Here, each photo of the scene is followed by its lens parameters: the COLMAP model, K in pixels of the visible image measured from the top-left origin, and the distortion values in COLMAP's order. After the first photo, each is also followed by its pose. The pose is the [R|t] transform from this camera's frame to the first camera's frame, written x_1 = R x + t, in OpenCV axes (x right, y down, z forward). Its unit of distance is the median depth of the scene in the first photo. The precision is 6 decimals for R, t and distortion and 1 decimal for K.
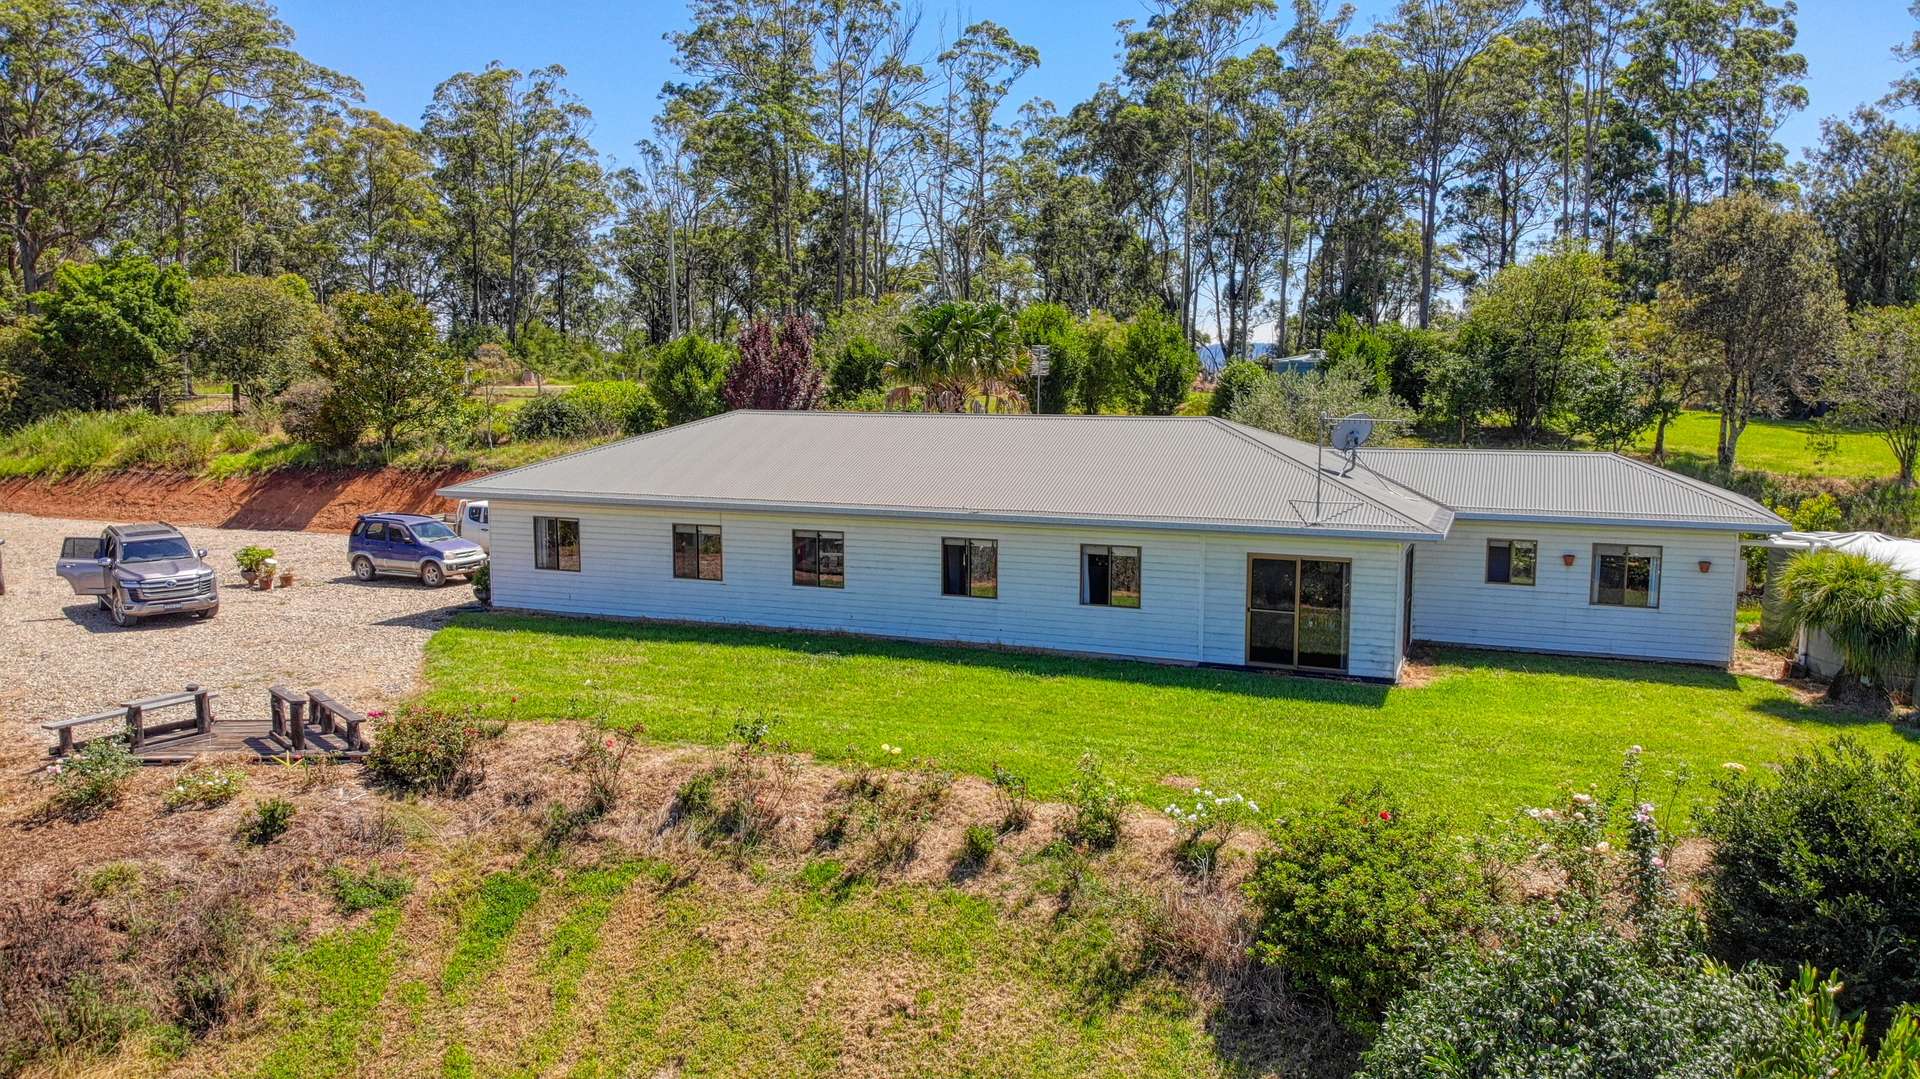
lens RADIAL K [[1366.1, 0, 961.6], [0, 1366.1, 518.2], [0, 0, 1]] dist [0.099426, -0.201759]
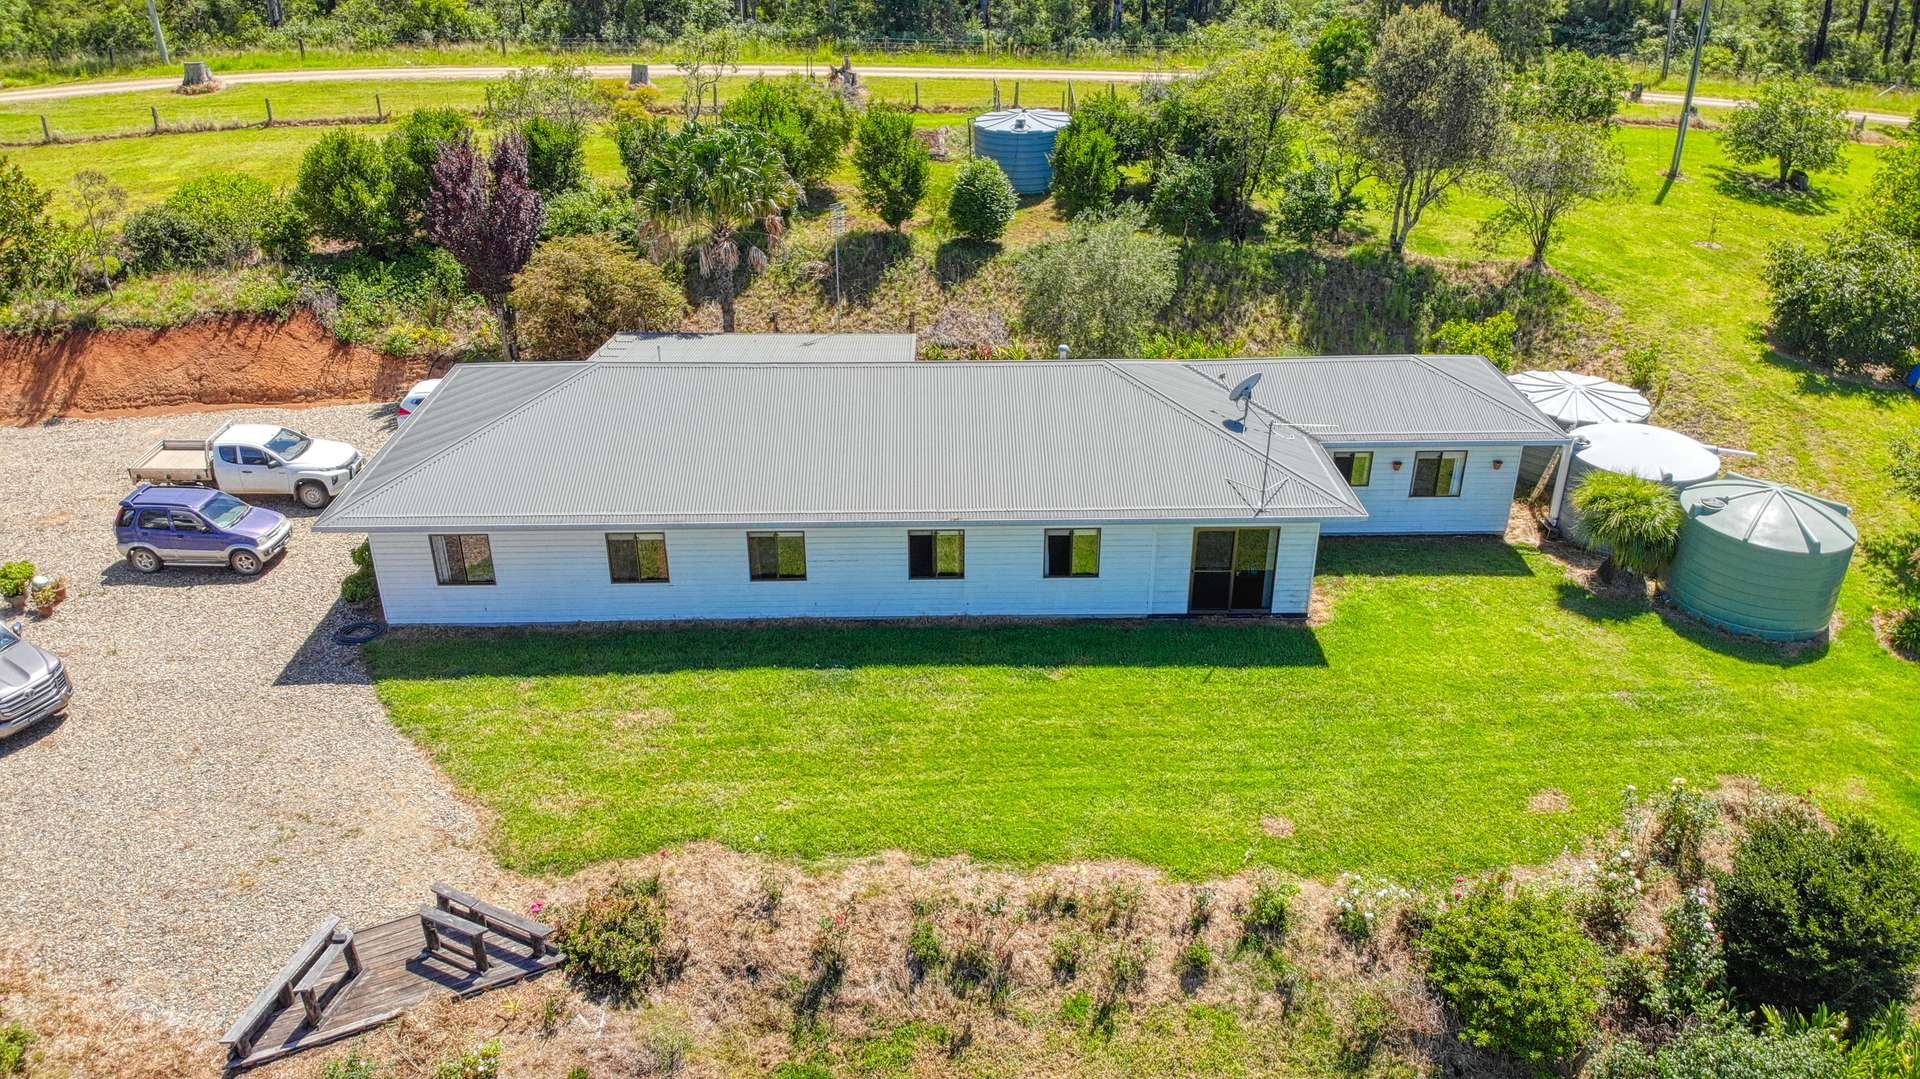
lens RADIAL K [[1366.1, 0, 961.6], [0, 1366.1, 518.2], [0, 0, 1]] dist [0.099426, -0.201759]
pose [[0.925937, -0.168399, 0.338057, -0.354717], [0.049611, 0.941569, 0.333147, -0.369260], [-0.374406, -0.291701, 0.880188, 0.062394]]
